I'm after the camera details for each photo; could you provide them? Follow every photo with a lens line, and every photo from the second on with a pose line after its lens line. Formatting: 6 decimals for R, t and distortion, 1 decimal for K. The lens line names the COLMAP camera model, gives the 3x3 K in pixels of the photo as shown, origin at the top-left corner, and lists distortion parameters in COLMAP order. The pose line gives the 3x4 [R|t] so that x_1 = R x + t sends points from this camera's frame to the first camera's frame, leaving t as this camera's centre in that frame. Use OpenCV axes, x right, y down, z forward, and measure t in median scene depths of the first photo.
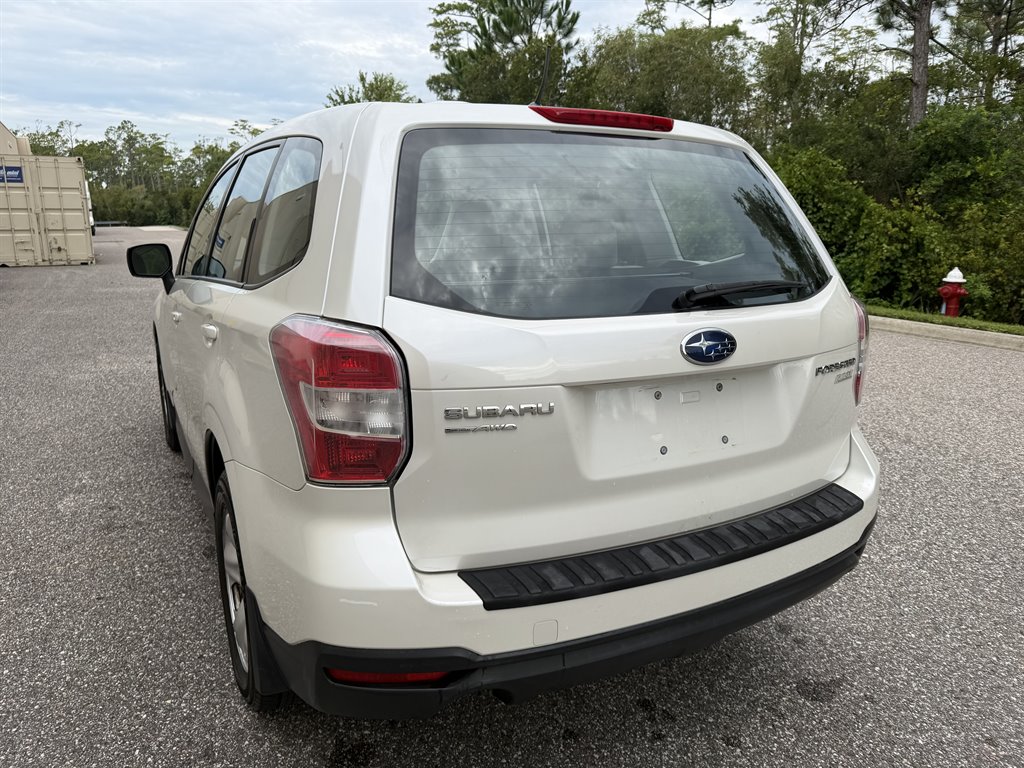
lens RADIAL K [[732.5, 0, 513.1], [0, 732.5, 388.2], [0, 0, 1]] dist [0.007842, -0.013261]
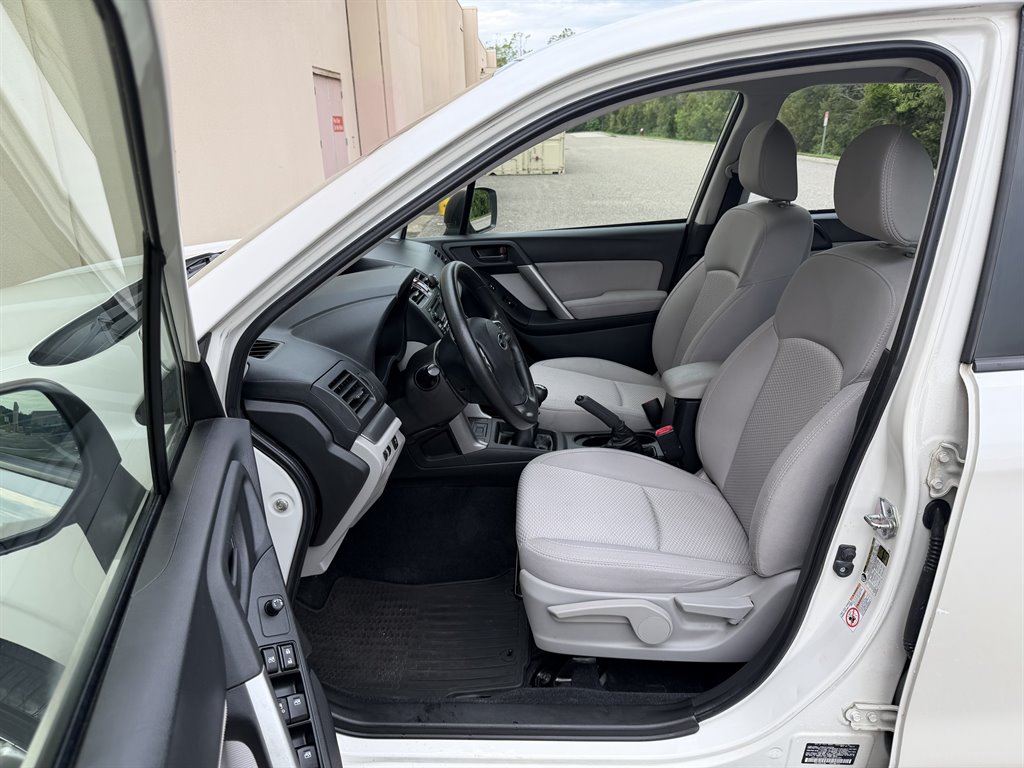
lens RADIAL K [[732.5, 0, 513.8], [0, 732.5, 391.8], [0, 0, 1]] dist [0.007842, -0.013261]
pose [[0.866702, 0.156049, -0.473789, -0.095959], [-0.095217, 0.984098, 0.149948, -0.012381], [0.489654, -0.084847, 0.867779, 0.029080]]
